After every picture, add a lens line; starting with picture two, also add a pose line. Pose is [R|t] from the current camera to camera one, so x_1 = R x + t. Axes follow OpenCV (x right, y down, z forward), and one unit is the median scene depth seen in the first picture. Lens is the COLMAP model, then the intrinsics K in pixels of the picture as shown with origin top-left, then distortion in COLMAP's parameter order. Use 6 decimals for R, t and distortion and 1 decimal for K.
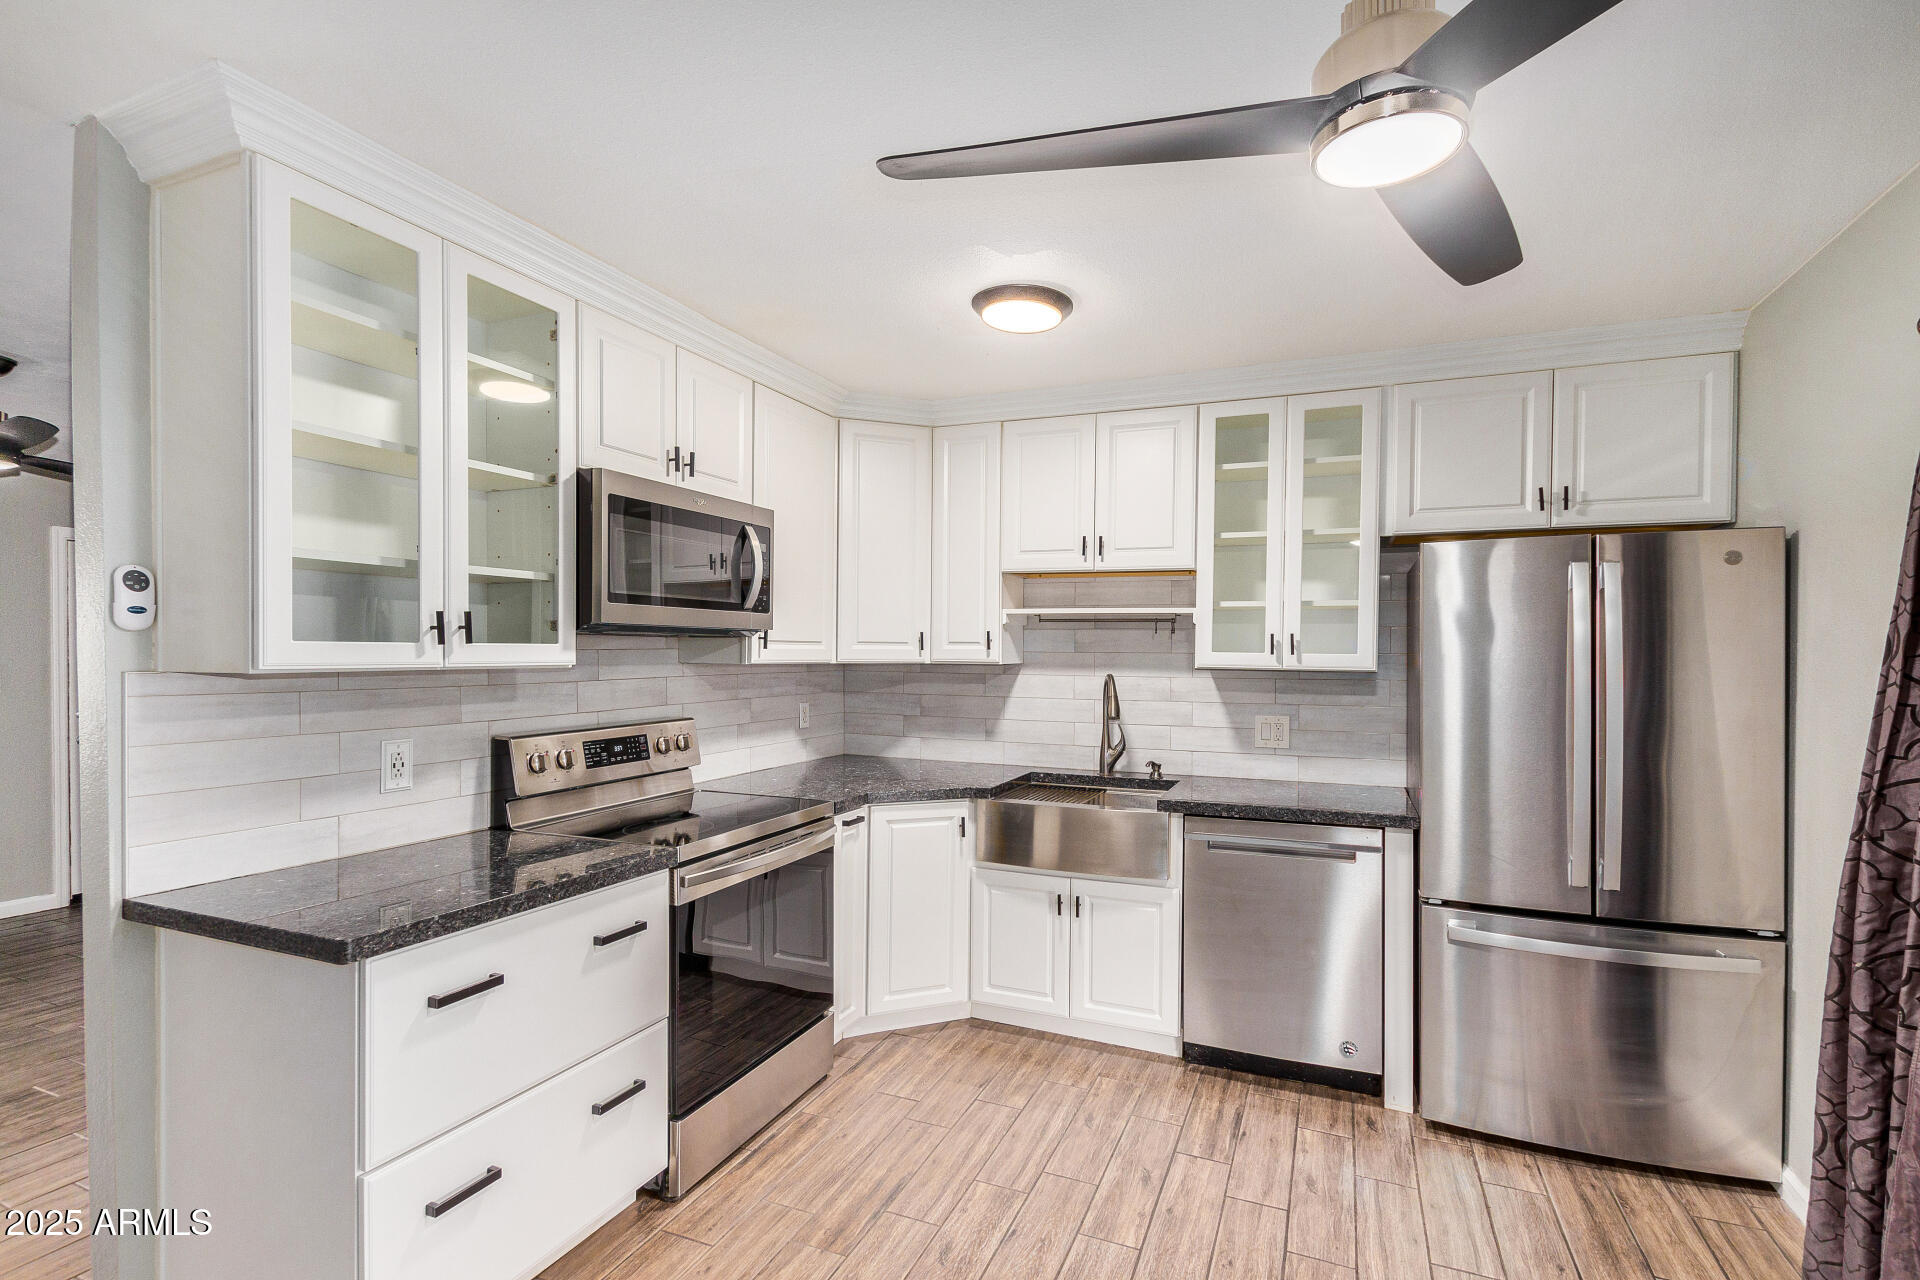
lens RADIAL K [[868.3, 0, 958.4], [0, 868.3, 658.8], [0, 0, 1]] dist [0.008831, -0.005102]
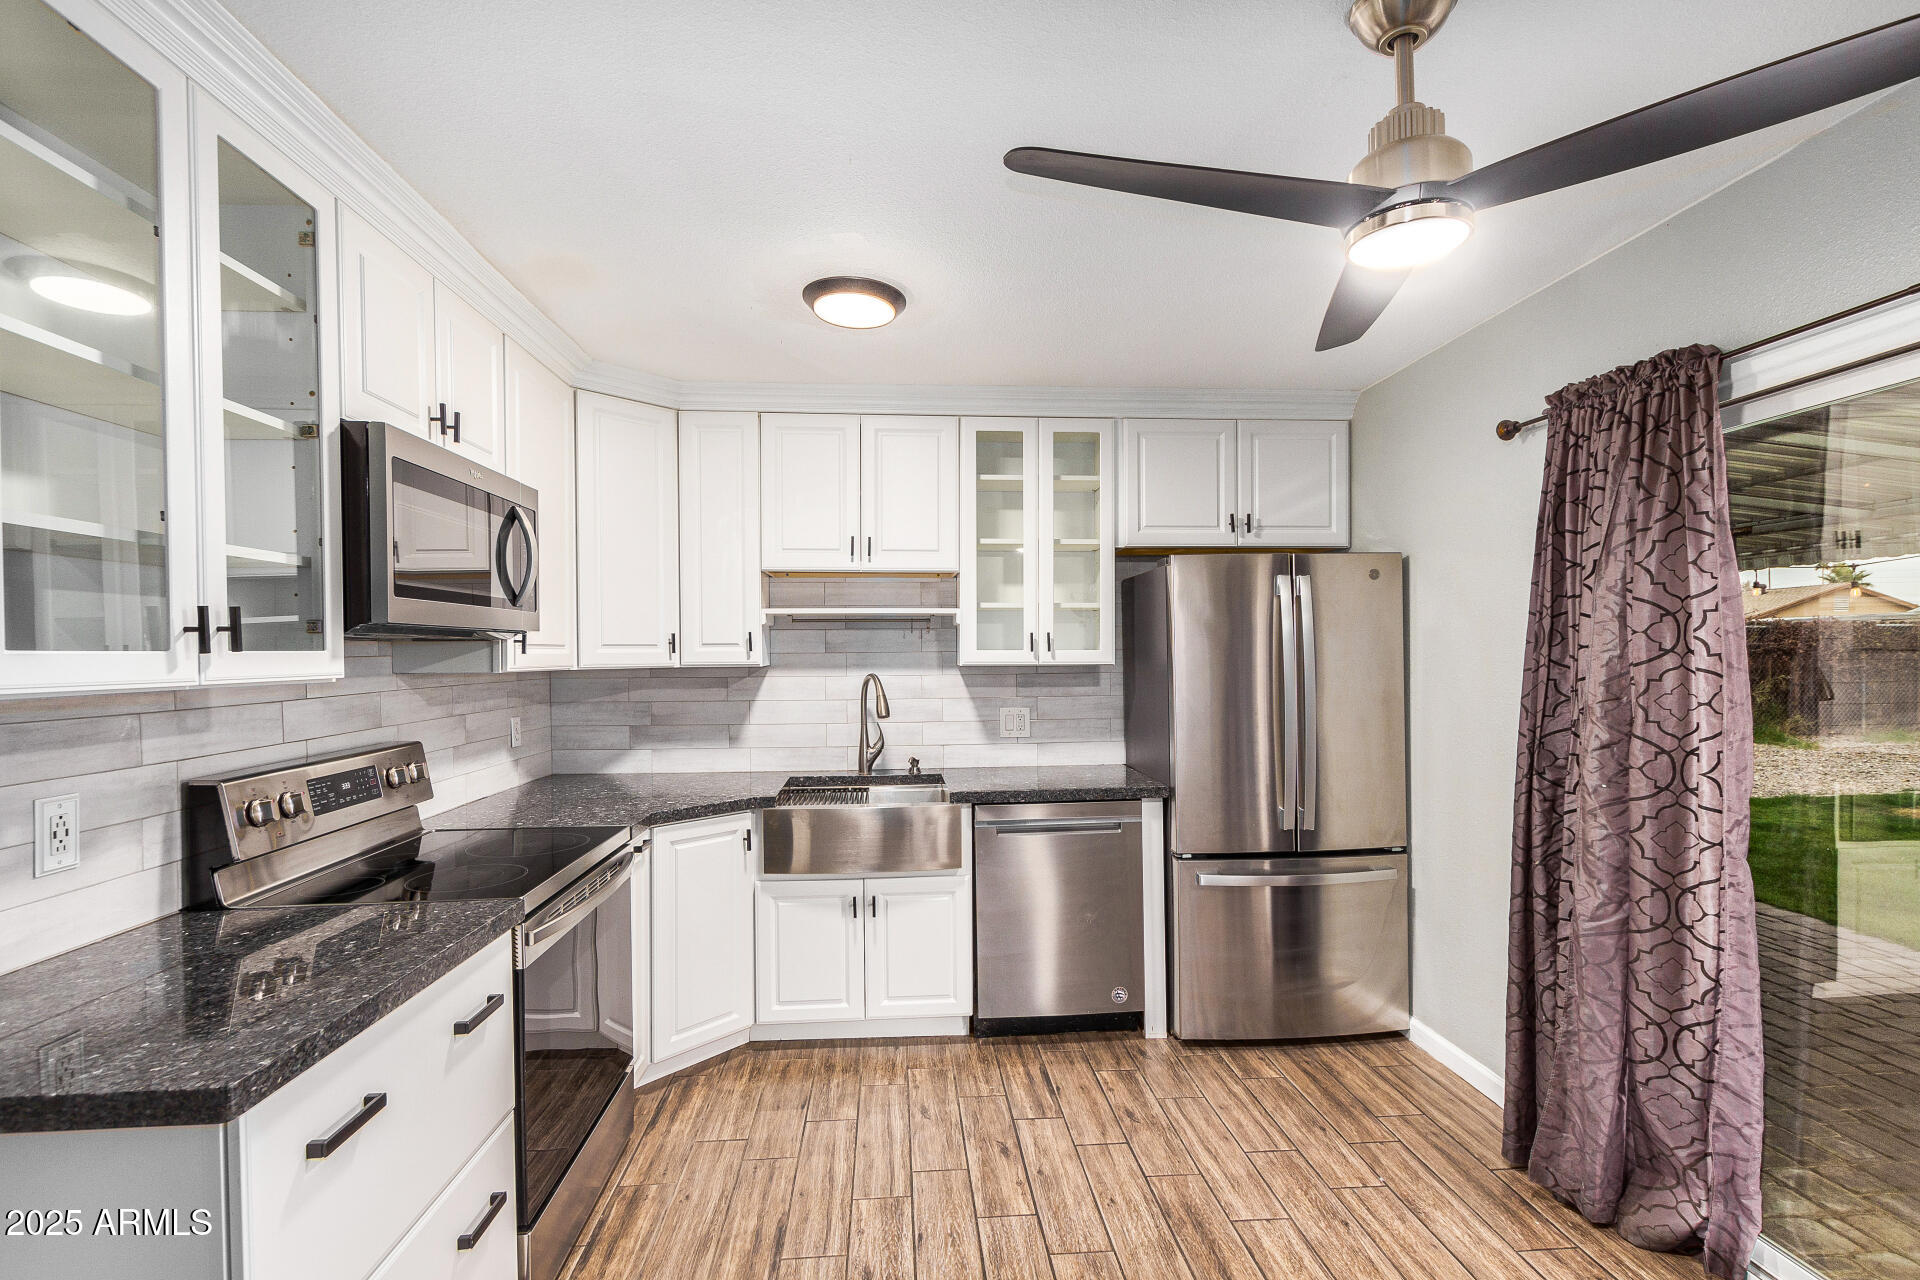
lens RADIAL K [[868.3, 0, 958.4], [0, 868.3, 658.8], [0, 0, 1]] dist [0.008831, -0.005102]
pose [[0.895959, -0.018957, 0.443731, -0.228657], [0.019409, 0.999805, 0.003523, -0.001693], [-0.443712, 0.005456, 0.896153, 0.061617]]
